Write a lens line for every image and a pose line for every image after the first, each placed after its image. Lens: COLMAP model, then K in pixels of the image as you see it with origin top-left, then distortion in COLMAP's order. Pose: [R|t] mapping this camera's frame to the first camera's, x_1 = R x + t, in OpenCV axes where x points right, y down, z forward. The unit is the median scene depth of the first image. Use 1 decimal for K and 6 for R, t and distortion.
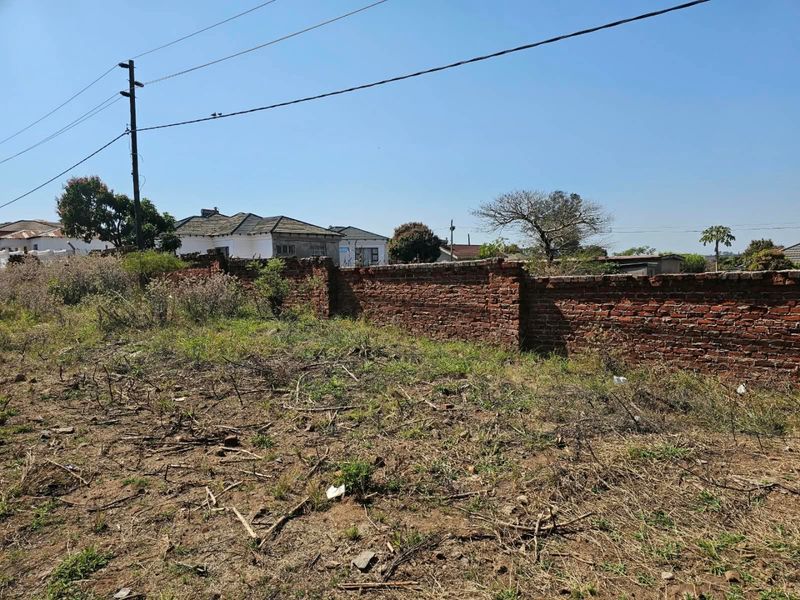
lens RADIAL K [[547.0, 0, 399.8], [0, 547.0, 296.5], [0, 0, 1]] dist [0.068754, -0.052167]
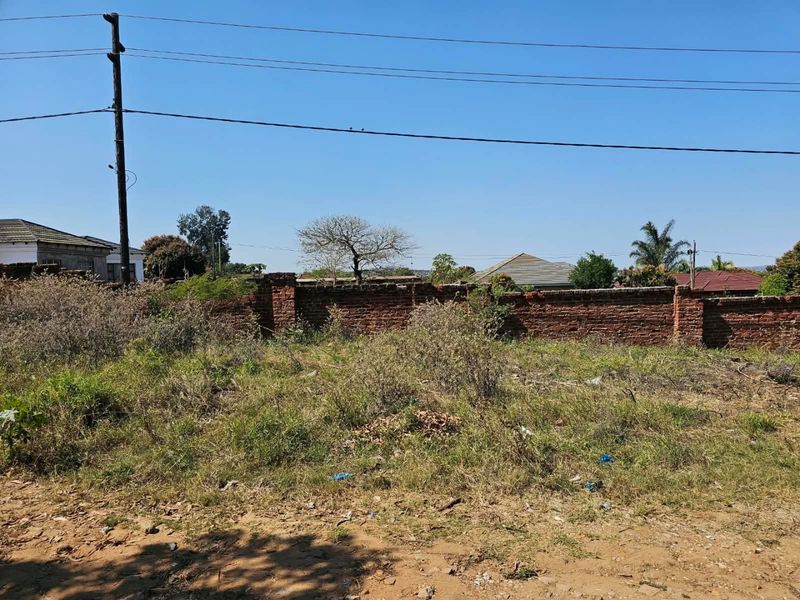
lens RADIAL K [[547.0, 0, 403.2], [0, 547.0, 297.0], [0, 0, 1]] dist [0.068754, -0.052167]
pose [[0.750852, -0.021367, 0.660124, -0.691214], [0.039058, 0.999164, -0.012085, -0.027253], [-0.659314, 0.034857, 0.751059, 0.210617]]
